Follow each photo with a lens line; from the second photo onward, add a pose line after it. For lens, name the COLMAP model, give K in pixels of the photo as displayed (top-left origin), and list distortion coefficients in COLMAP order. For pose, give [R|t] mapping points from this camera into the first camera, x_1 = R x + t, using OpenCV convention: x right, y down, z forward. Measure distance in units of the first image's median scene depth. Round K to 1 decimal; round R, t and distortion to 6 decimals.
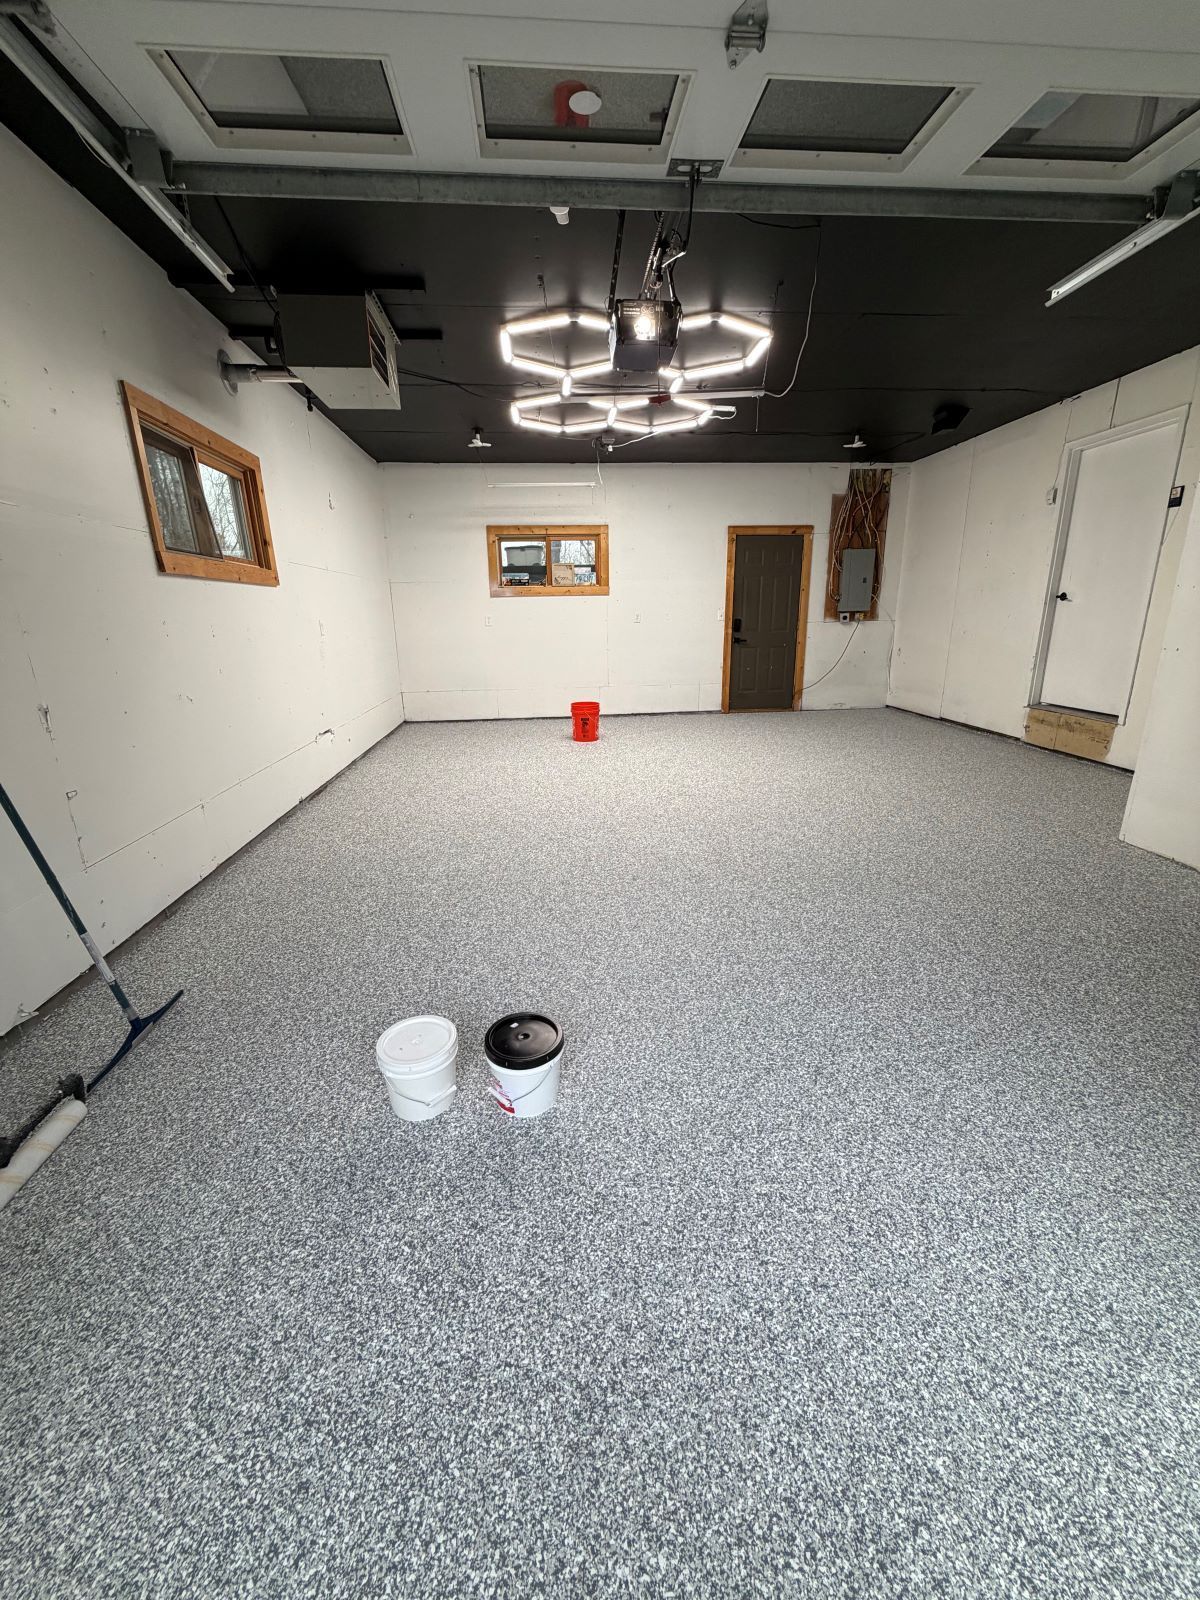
lens RADIAL K [[639.2, 0, 598.8], [0, 639.2, 798.0], [0, 0, 1]] dist [-0.000507, -0.000145]
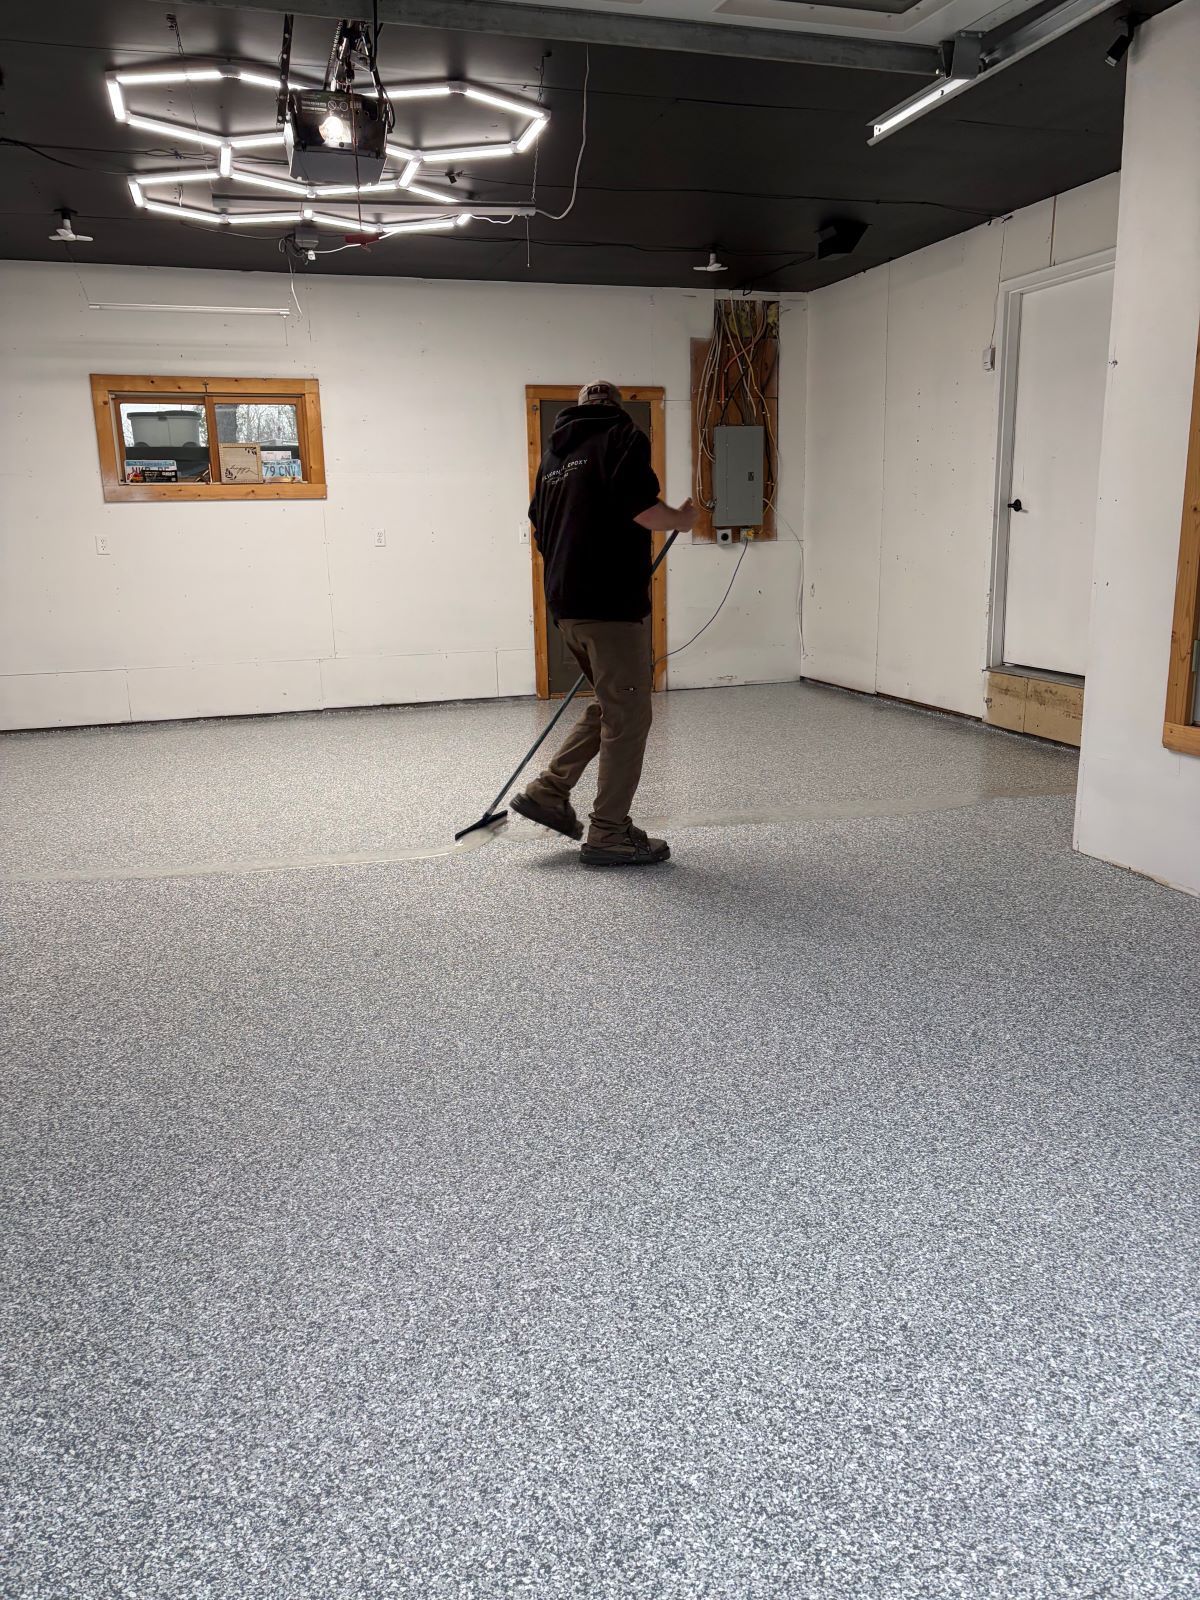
lens RADIAL K [[1211.4, 0, 616.7], [0, 1211.4, 800.6], [0, 0, 1]] dist [0.051946, -0.055249]
pose [[0.973662, -0.053552, 0.221616, 0.027866], [0.065870, 0.996646, -0.048562, 0.047274], [-0.218272, 0.061881, 0.973924, -0.227841]]
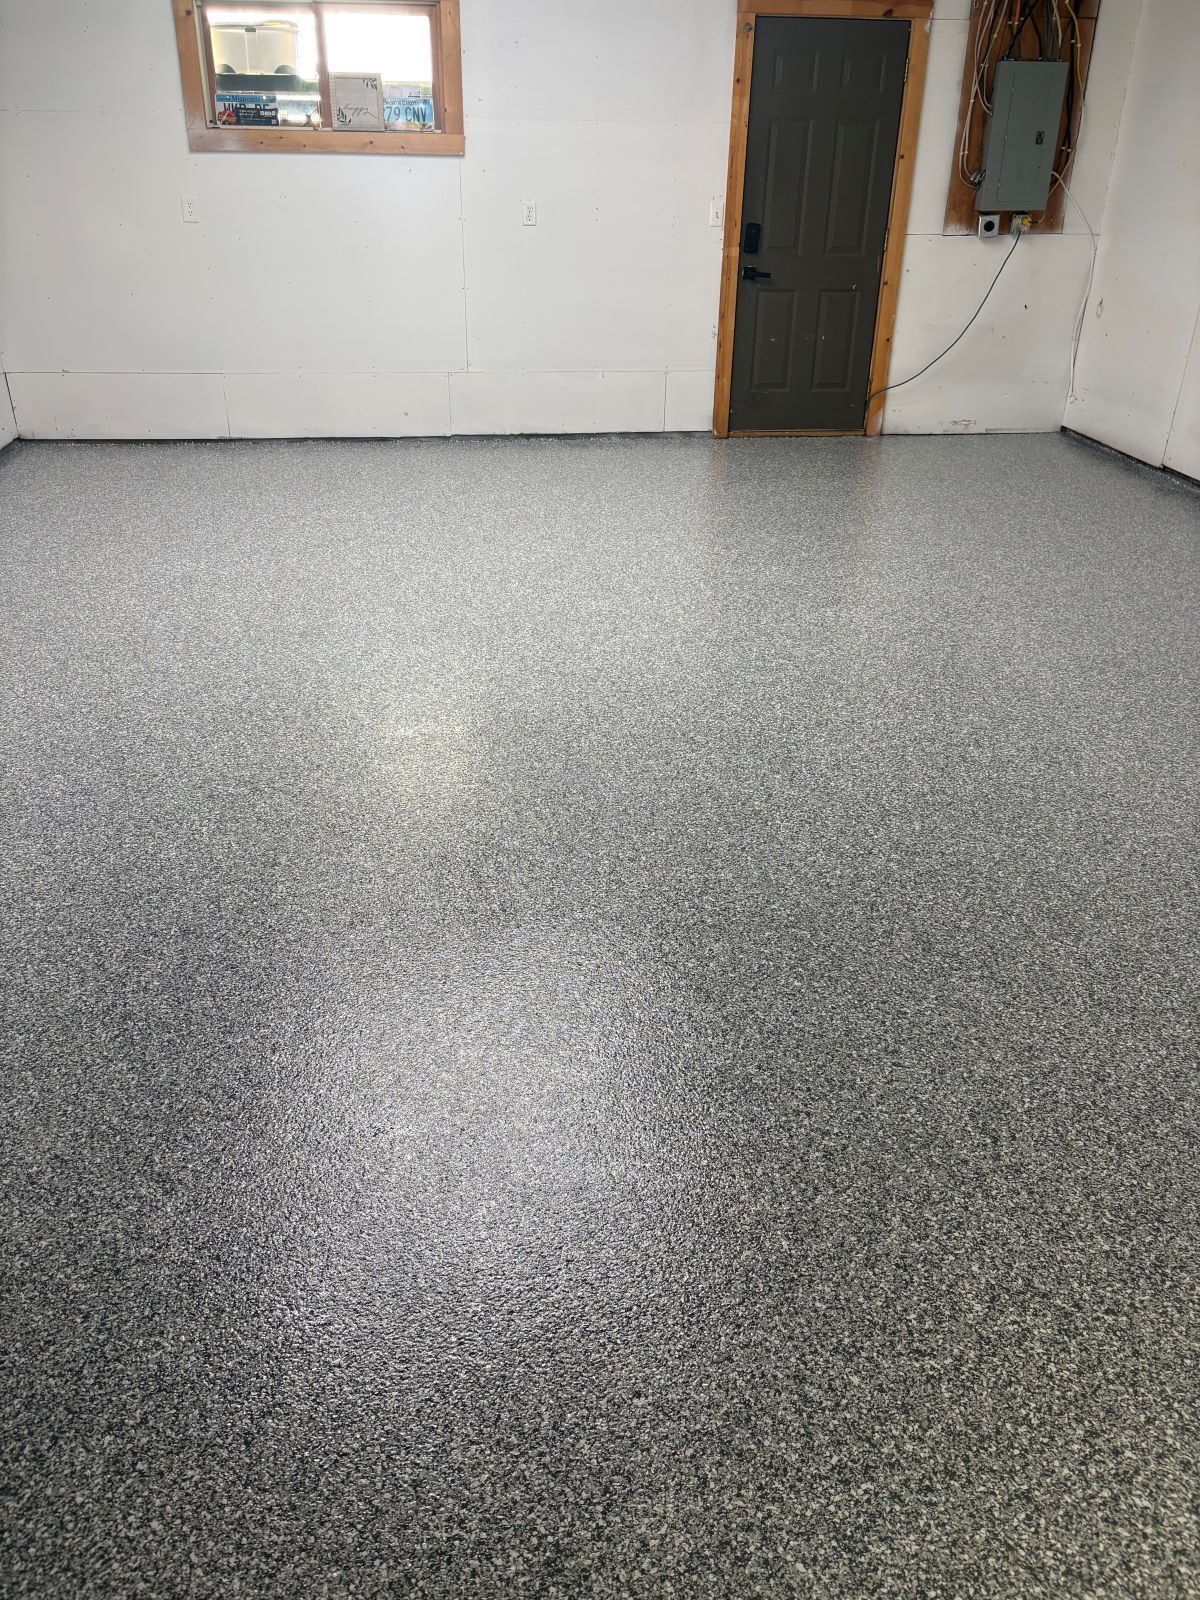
lens RADIAL K [[1211.4, 0, 603.1], [0, 1211.4, 795.2], [0, 0, 1]] dist [0.051946, -0.055249]
pose [[0.999094, 0.014256, 0.040107, 0.190176], [-0.022174, 0.978609, 0.204533, -0.135411], [-0.036333, -0.205237, 0.978038, 0.174184]]
